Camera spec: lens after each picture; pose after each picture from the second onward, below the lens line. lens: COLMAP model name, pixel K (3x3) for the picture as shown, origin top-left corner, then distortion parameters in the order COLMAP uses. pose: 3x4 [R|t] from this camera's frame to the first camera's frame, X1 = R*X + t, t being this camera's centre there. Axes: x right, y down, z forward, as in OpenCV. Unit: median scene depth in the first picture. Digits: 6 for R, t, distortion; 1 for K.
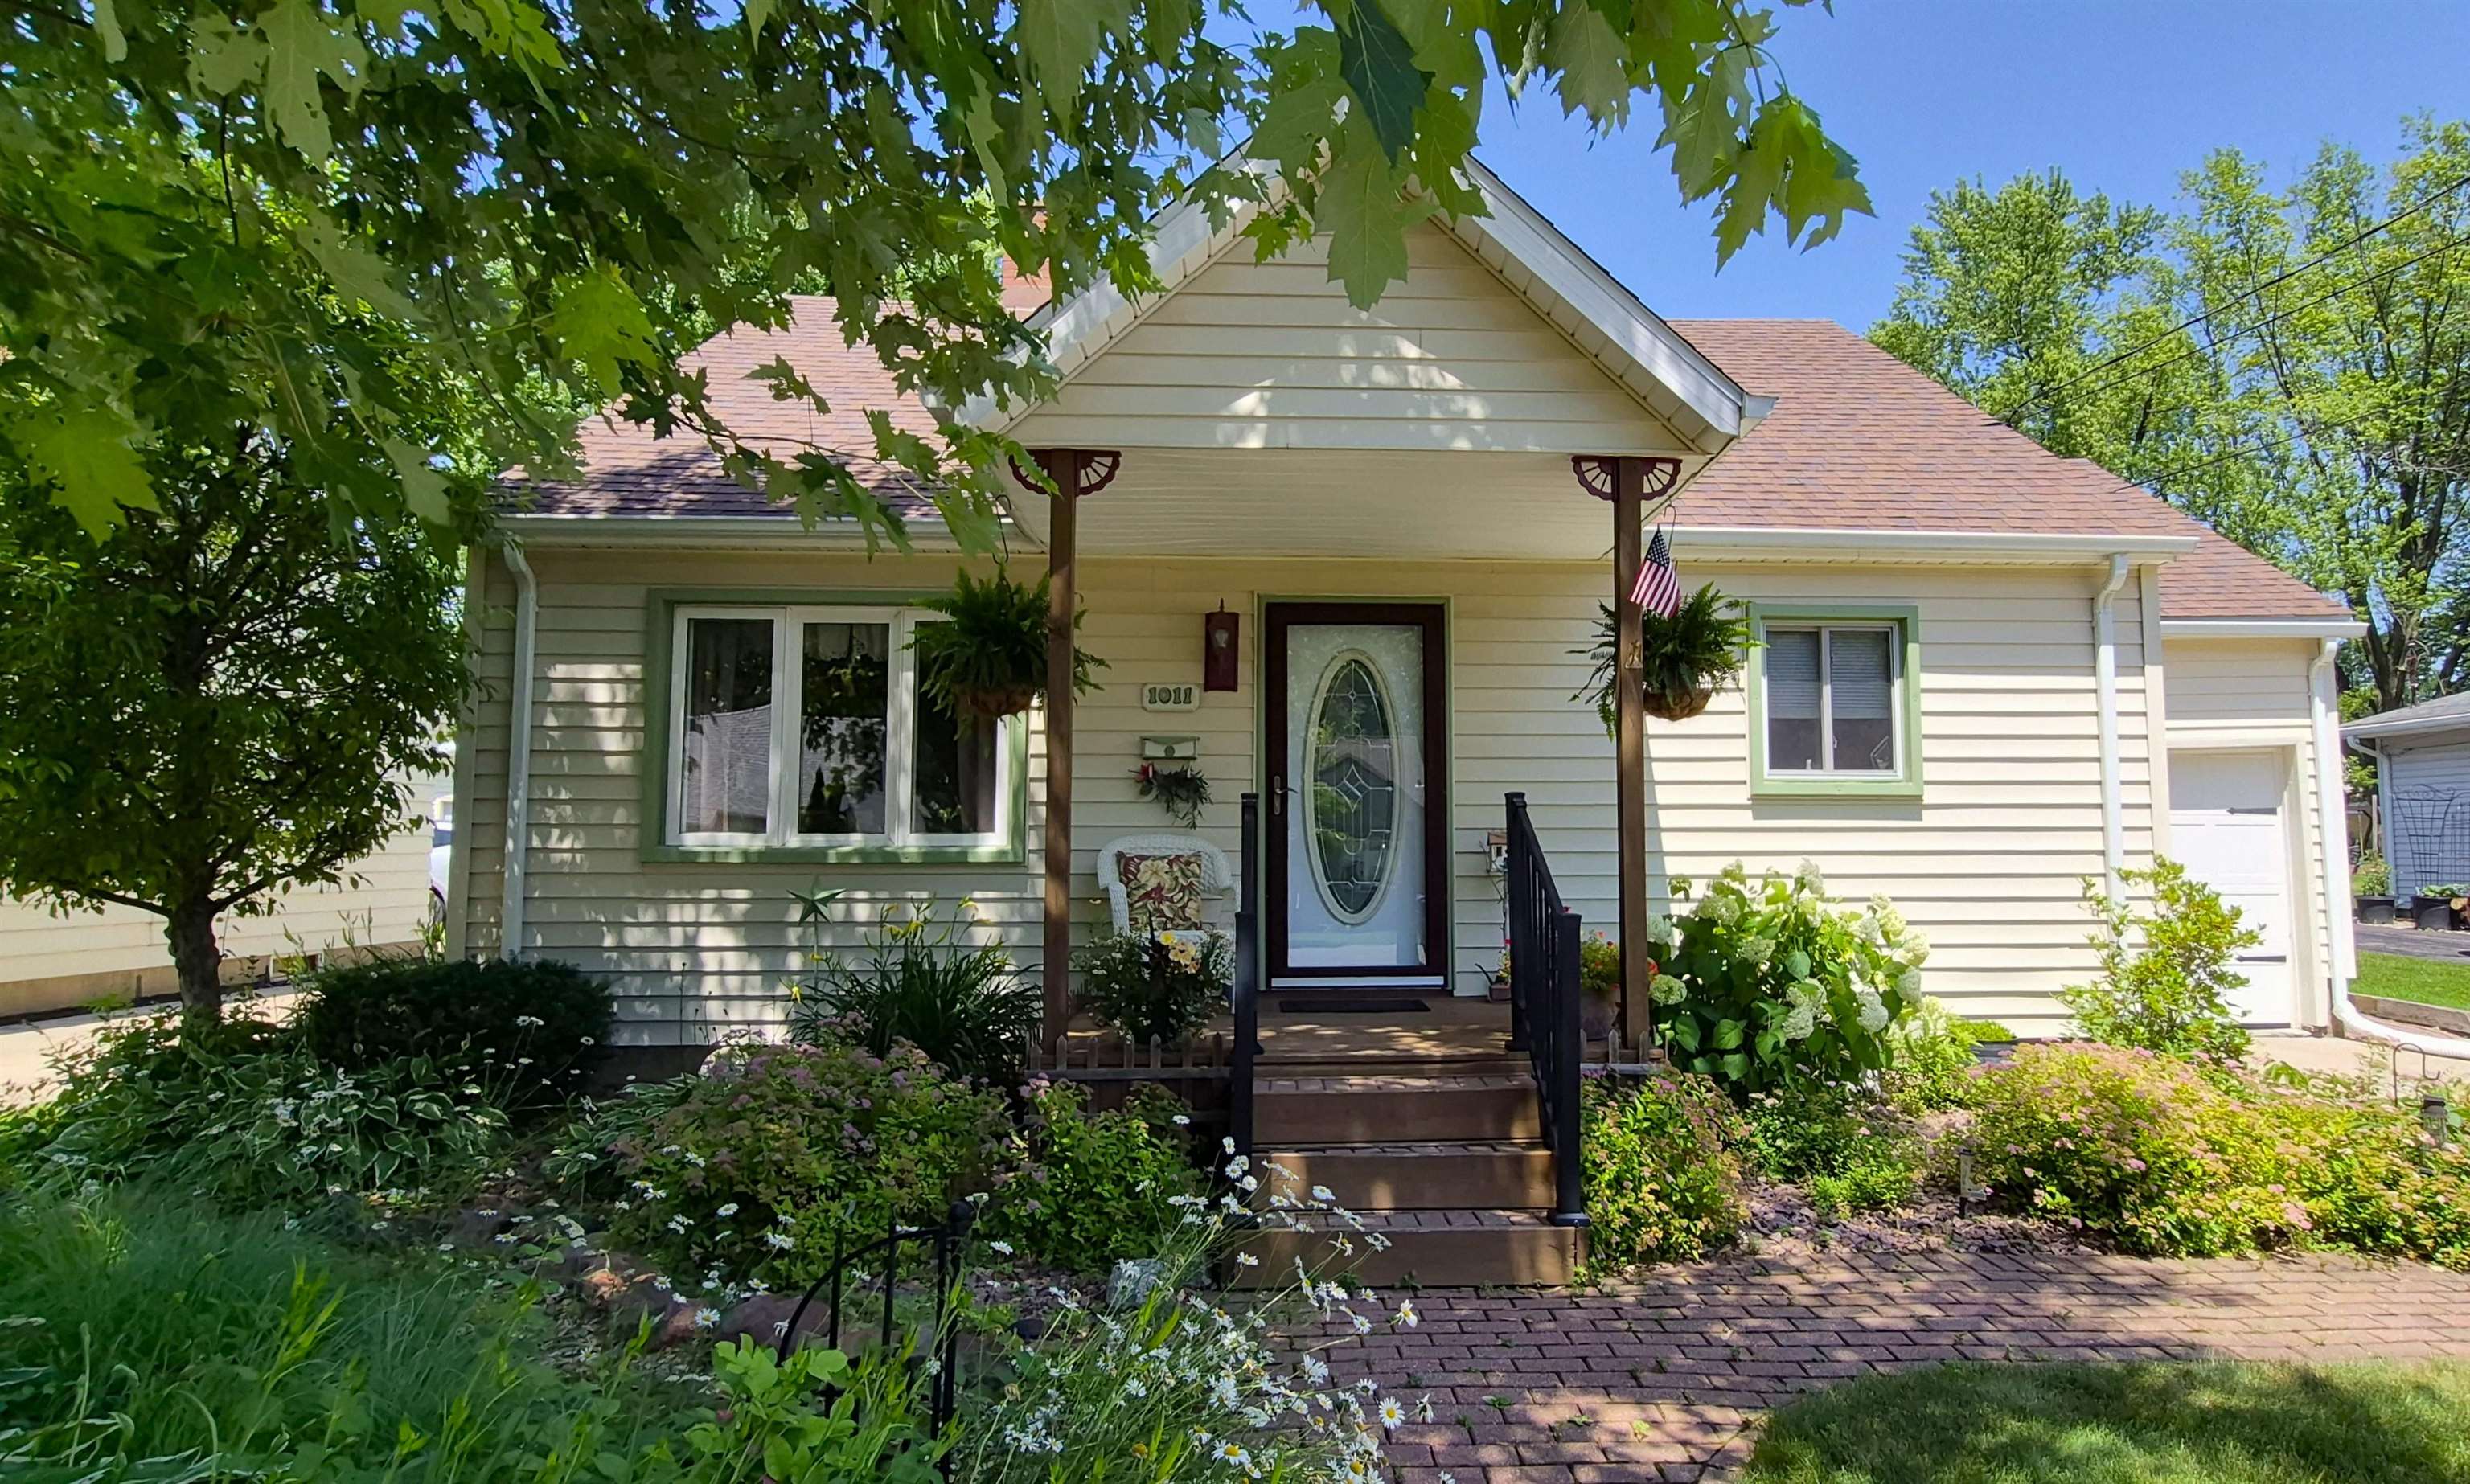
lens RADIAL K [[1421.8, 0, 1286.7], [0, 1421.8, 743.5], [0, 0, 1]] dist [-0.018503, -0.000583]
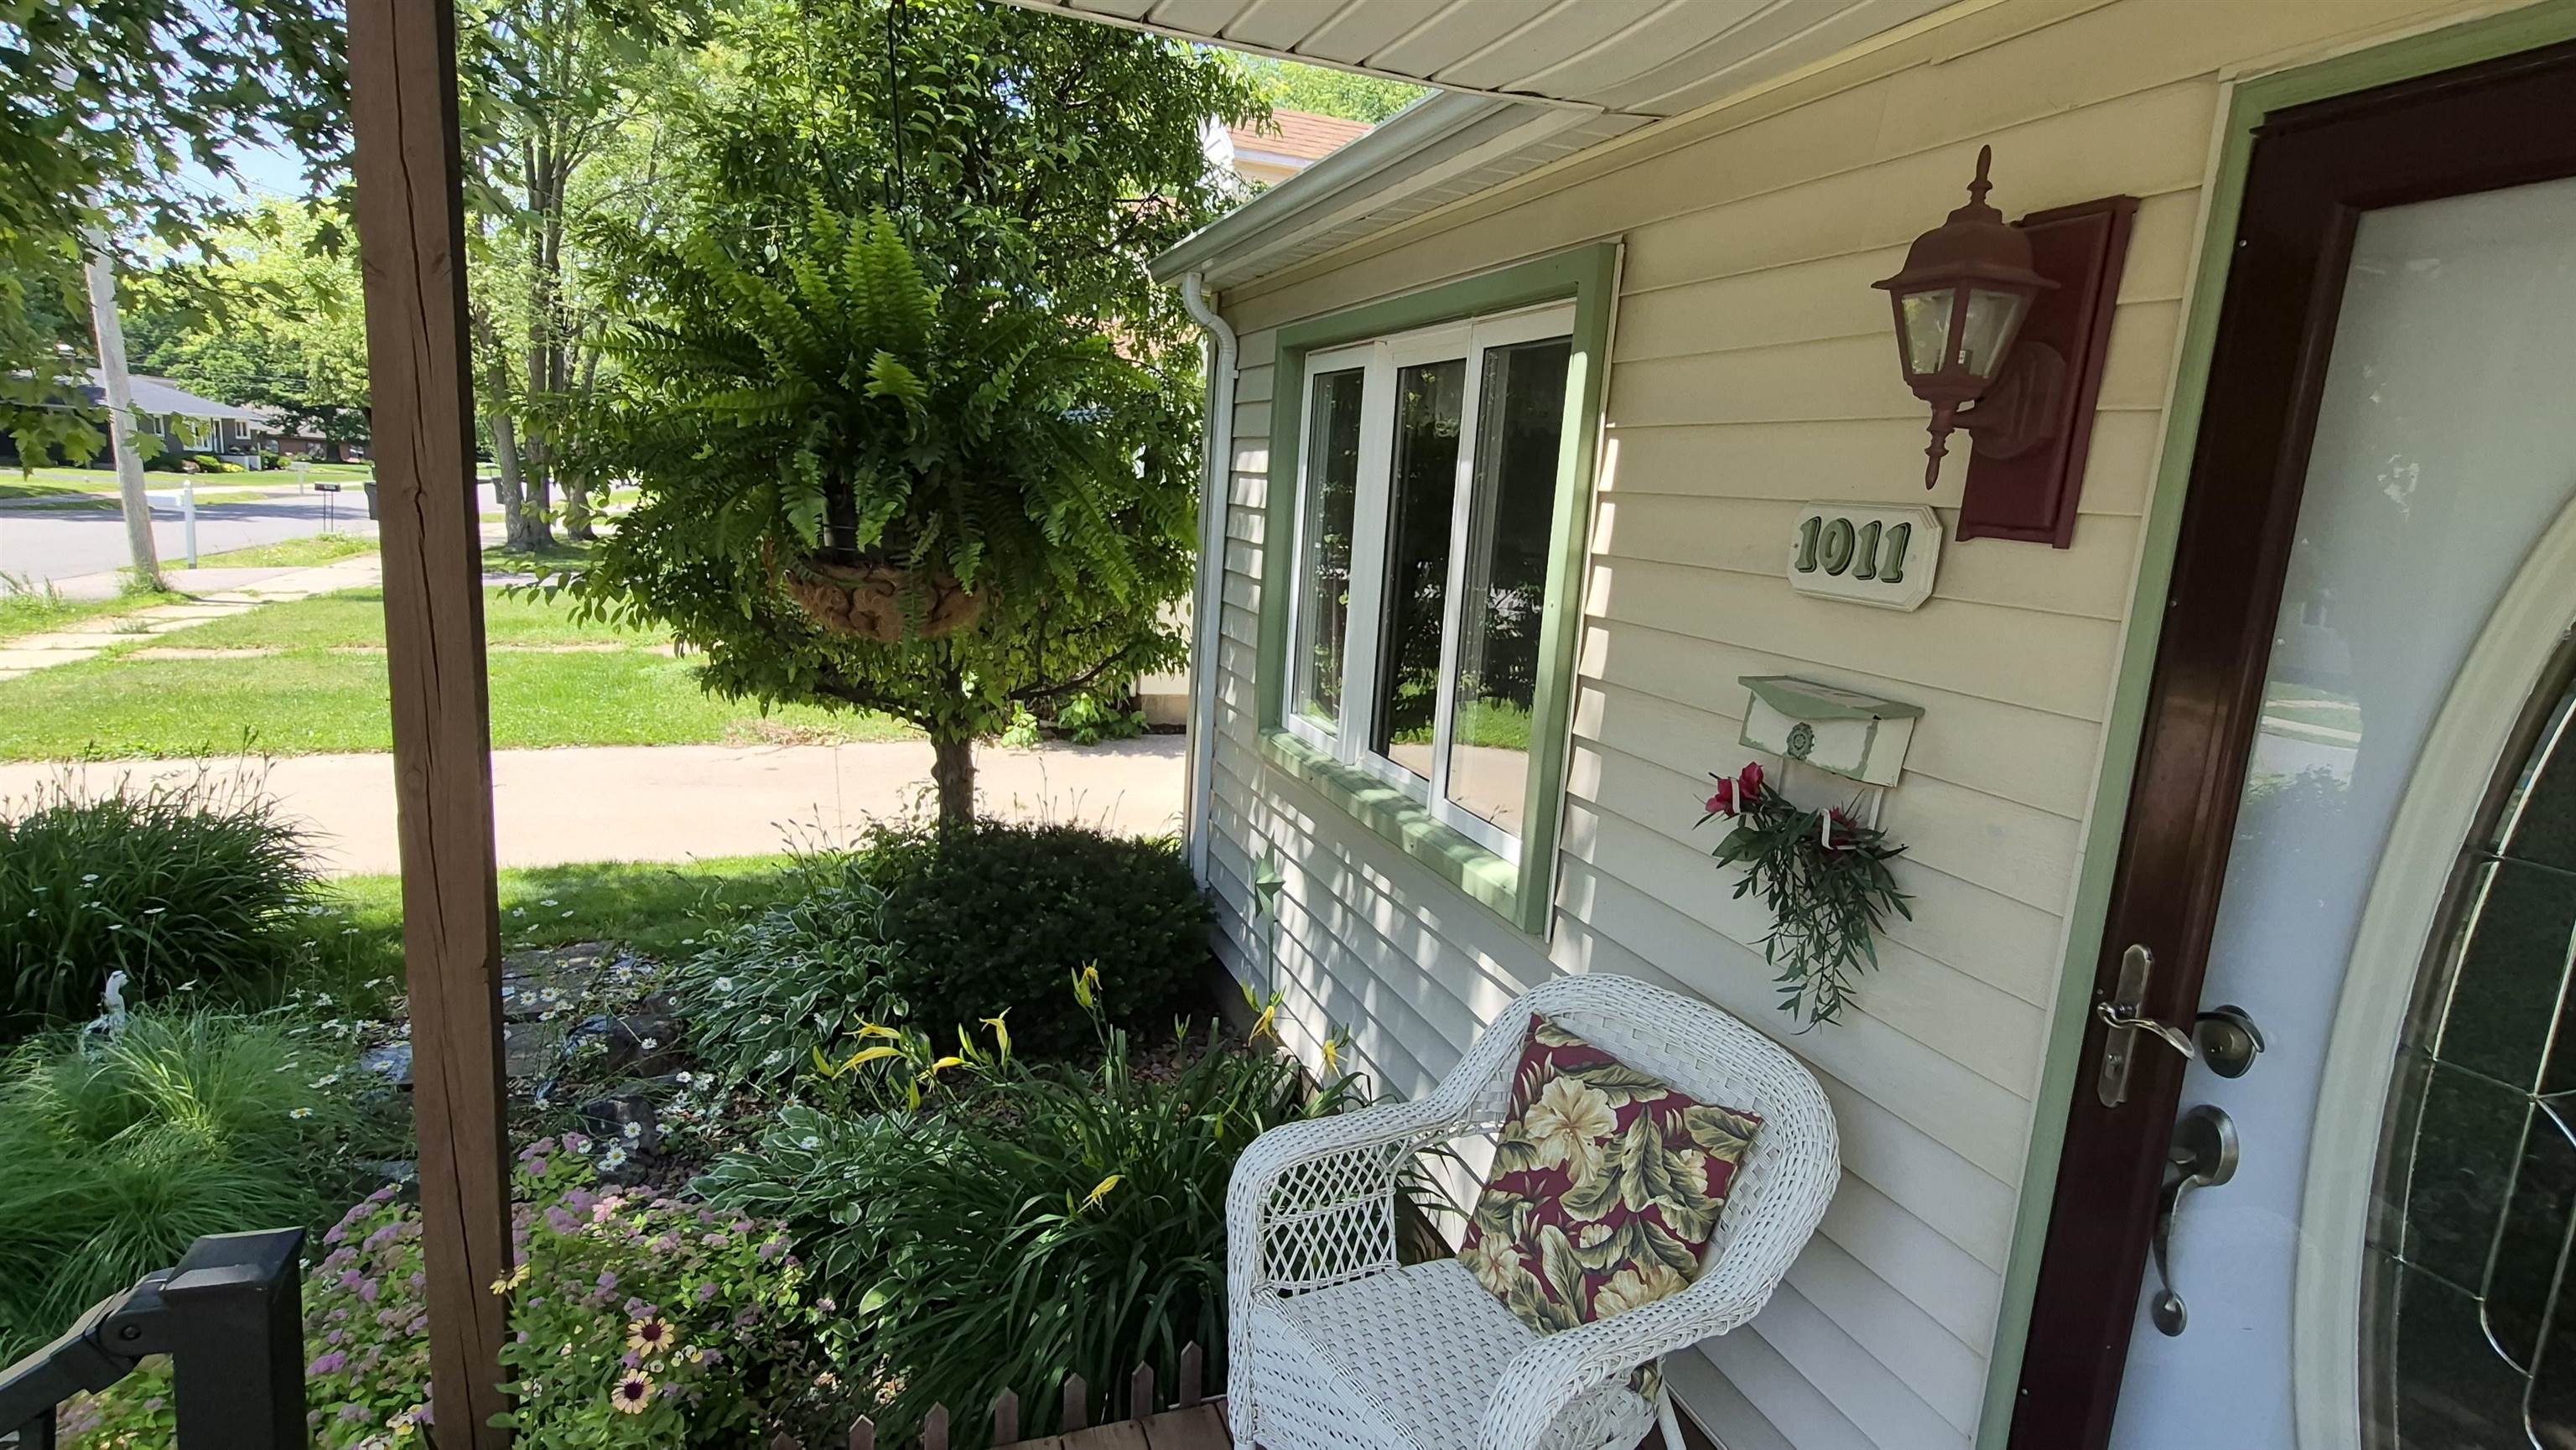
lens RADIAL K [[1303.5, 0, 1291.2], [0, 1303.5, 725.3], [0, 0, 1]] dist [-0.001372, -0.000061]
pose [[0.305426, 0.190524, -0.932961, 0.153910], [0.005369, 0.979418, 0.201769, -0.059750], [0.952201, -0.066635, 0.298116, 0.926702]]
